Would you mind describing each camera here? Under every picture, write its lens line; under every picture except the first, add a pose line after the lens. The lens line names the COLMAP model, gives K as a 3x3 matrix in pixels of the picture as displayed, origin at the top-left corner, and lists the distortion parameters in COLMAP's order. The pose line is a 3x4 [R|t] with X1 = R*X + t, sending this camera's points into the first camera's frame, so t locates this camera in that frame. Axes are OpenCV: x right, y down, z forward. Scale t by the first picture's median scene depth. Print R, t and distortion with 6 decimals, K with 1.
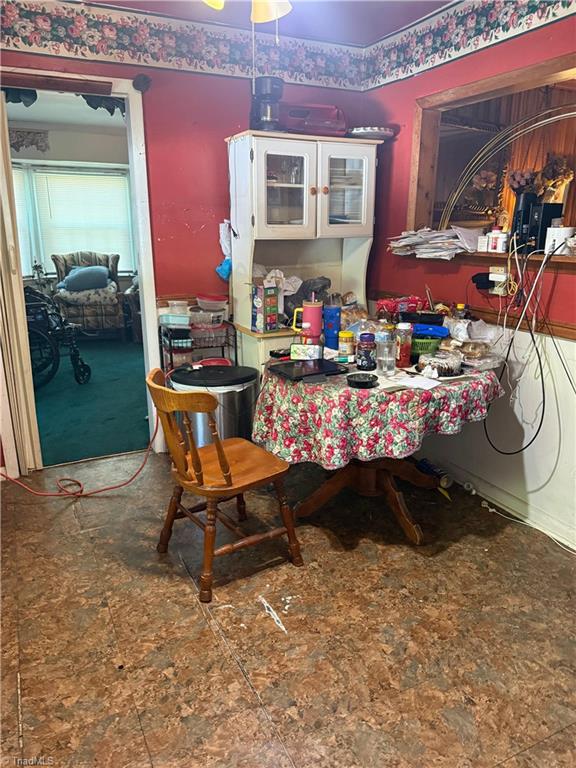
lens RADIAL K [[543.4, 0, 280.5], [0, 543.4, 395.2], [0, 0, 1]] dist [0.051903, -0.071747]
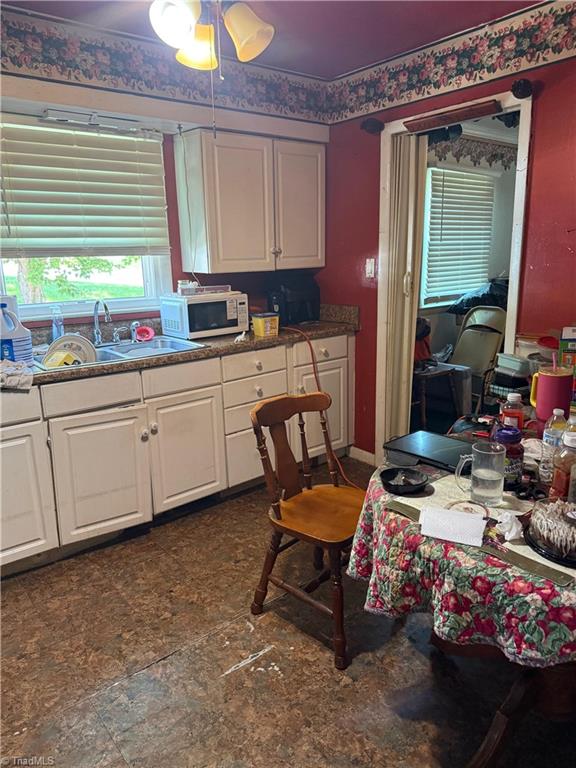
lens RADIAL K [[543.4, 0, 288.4], [0, 543.4, 384.0], [0, 0, 1]] dist [0.051903, -0.071747]
pose [[0.231264, 0.227095, -0.946015, 0.748623], [-0.264973, 0.950318, 0.163353, -0.220107], [0.936112, 0.212891, 0.279948, 0.652404]]
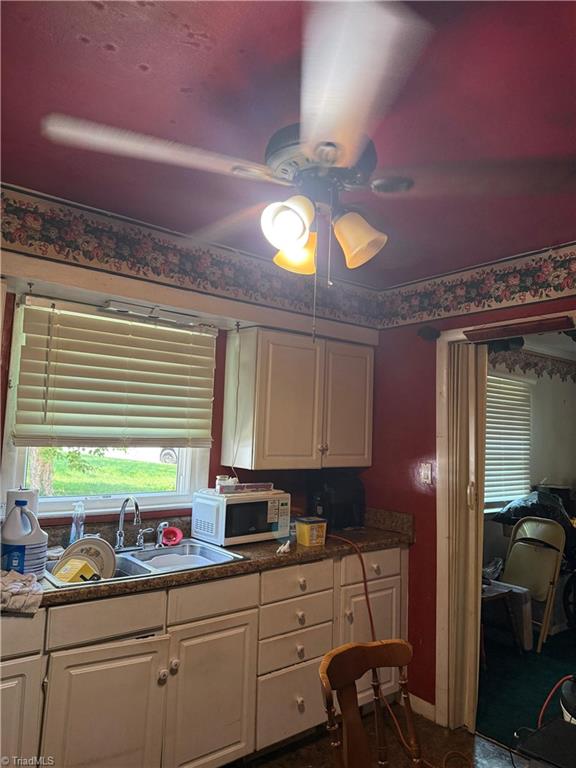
lens RADIAL K [[543.4, 0, 287.1], [0, 543.4, 382.8], [0, 0, 1]] dist [0.051903, -0.071747]
pose [[0.223304, -0.081137, -0.971366, 0.572753], [-0.319179, 0.935504, -0.151517, -0.233197], [0.921010, 0.343874, 0.183004, 0.564929]]
